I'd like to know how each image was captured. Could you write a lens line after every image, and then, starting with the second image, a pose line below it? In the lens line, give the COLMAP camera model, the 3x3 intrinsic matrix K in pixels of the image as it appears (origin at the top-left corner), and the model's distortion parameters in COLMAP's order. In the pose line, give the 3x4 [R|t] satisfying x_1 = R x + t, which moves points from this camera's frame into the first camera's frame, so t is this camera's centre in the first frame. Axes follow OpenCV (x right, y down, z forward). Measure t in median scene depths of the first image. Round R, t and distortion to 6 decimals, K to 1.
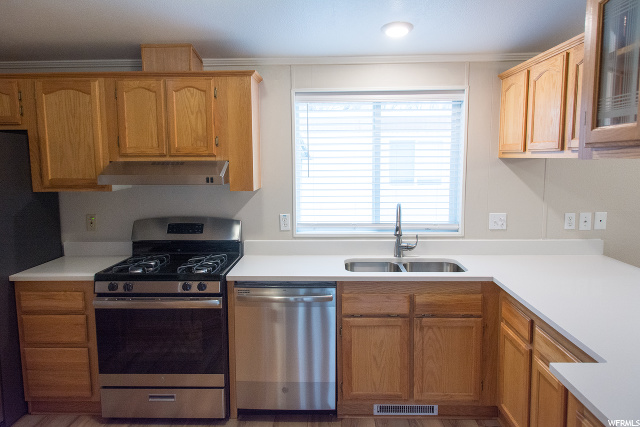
lens RADIAL K [[490.3, 0, 317.1], [0, 490.3, 217.2], [0, 0, 1]] dist [0.021244, -0.007438]
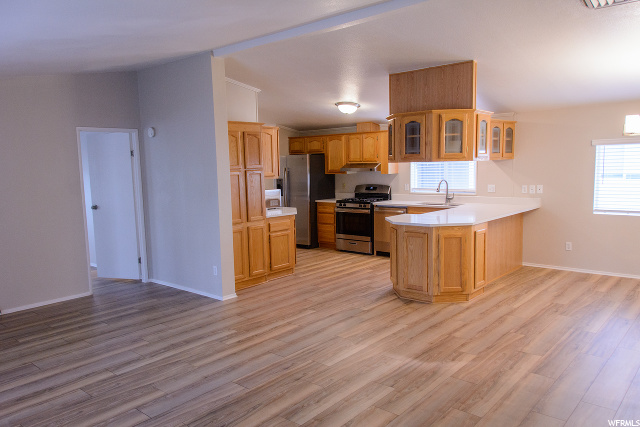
lens RADIAL K [[484.0, 0, 320.0], [0, 484.0, 213.5], [0, 0, 1]] dist [0.032536, -0.004733]
pose [[0.777855, 0.055037, -0.626029, 1.275567], [-0.058276, 0.998183, 0.015345, 0.146795], [0.625736, 0.024546, 0.779649, -1.323570]]
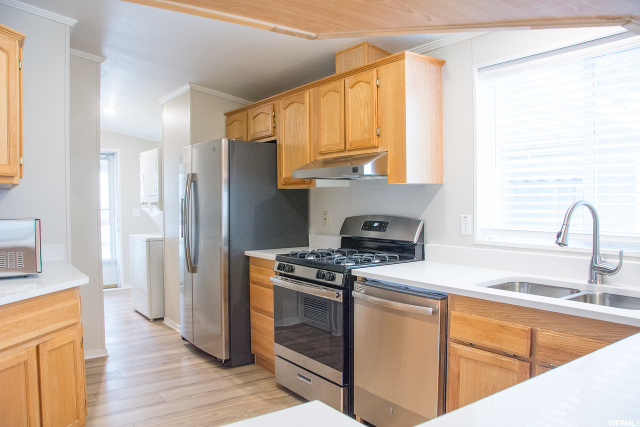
lens RADIAL K [[494.6, 0, 318.7], [0, 494.6, 218.5], [0, 0, 1]] dist [-0.110406, 0.002933]
pose [[0.605739, 0.032217, -0.795011, 0.494486], [-0.090925, 0.995437, -0.028939, 0.051492], [0.790451, 0.089816, 0.605905, 0.345410]]
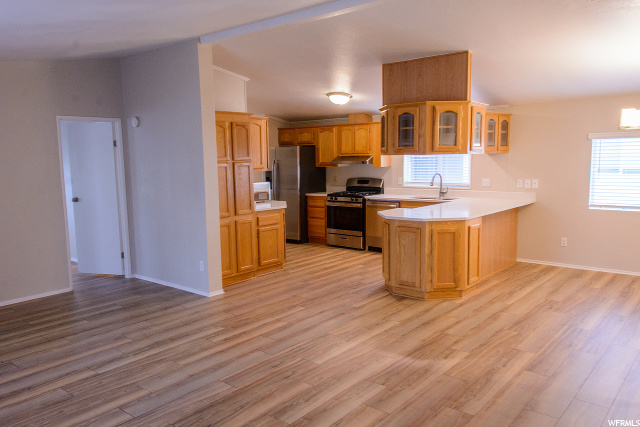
lens RADIAL K [[498.1, 0, 319.8], [0, 498.1, 211.3], [0, 0, 1]] dist [0.028081, -0.002649]
pose [[0.789041, 0.063800, -0.611018, 1.273715], [-0.063329, 0.997741, 0.022401, 0.146343], [0.611067, 0.021020, 0.791299, -1.319662]]
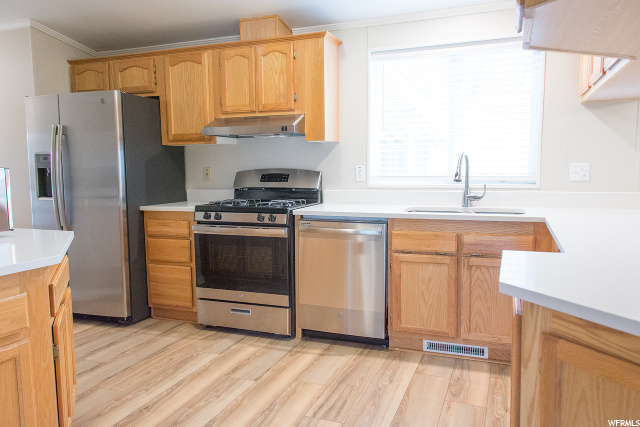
lens RADIAL K [[490.3, 0, 317.1], [0, 490.3, 217.2], [0, 0, 1]] dist [0.021244, -0.007438]
pose [[0.941891, 0.032746, -0.334319, 0.238485], [-0.036321, 0.999330, -0.004448, 0.130096], [0.333950, 0.016332, 0.942449, -0.061002]]
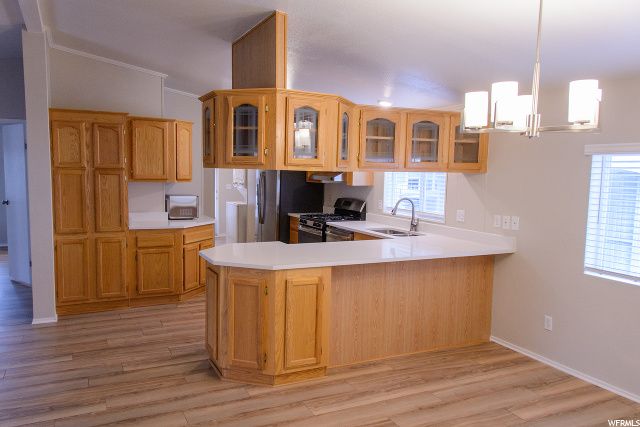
lens RADIAL K [[504.2, 0, 320.0], [0, 504.2, 213.5], [0, 0, 1]] dist [0.033262, -0.002517]
pose [[0.470661, 0.097330, -0.876929, 1.665539], [-0.130845, 0.990607, 0.039720, -0.004621], [0.872558, 0.096047, 0.478975, -0.099484]]
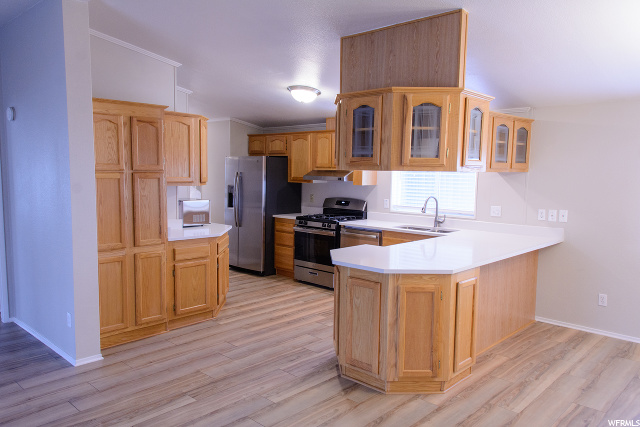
lens RADIAL K [[484.0, 0, 320.0], [0, 484.0, 213.5], [0, 0, 1]] dist [0.032536, -0.004733]
pose [[0.752032, 0.078906, -0.654387, 1.093134], [-0.100332, 0.994943, 0.004666, 0.073447], [0.651445, 0.062147, 0.756146, -0.652807]]
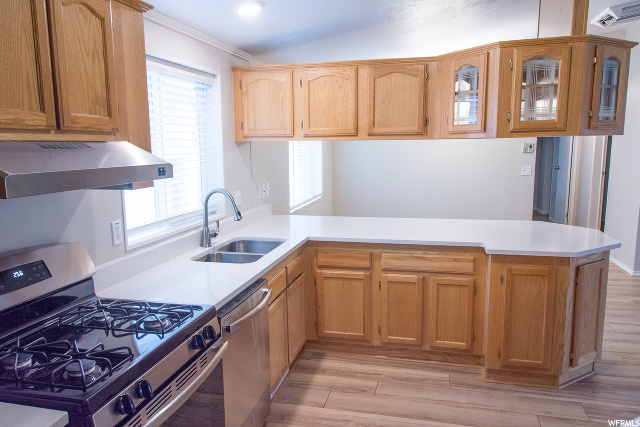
lens RADIAL K [[484.0, 0, 320.0], [0, 484.0, 213.5], [0, 0, 1]] dist [0.032536, -0.004733]
pose [[0.205242, -0.136594, 0.969132, -0.751460], [0.125524, 0.985709, 0.112347, -0.064860], [-0.970628, 0.098591, 0.219455, 0.645273]]
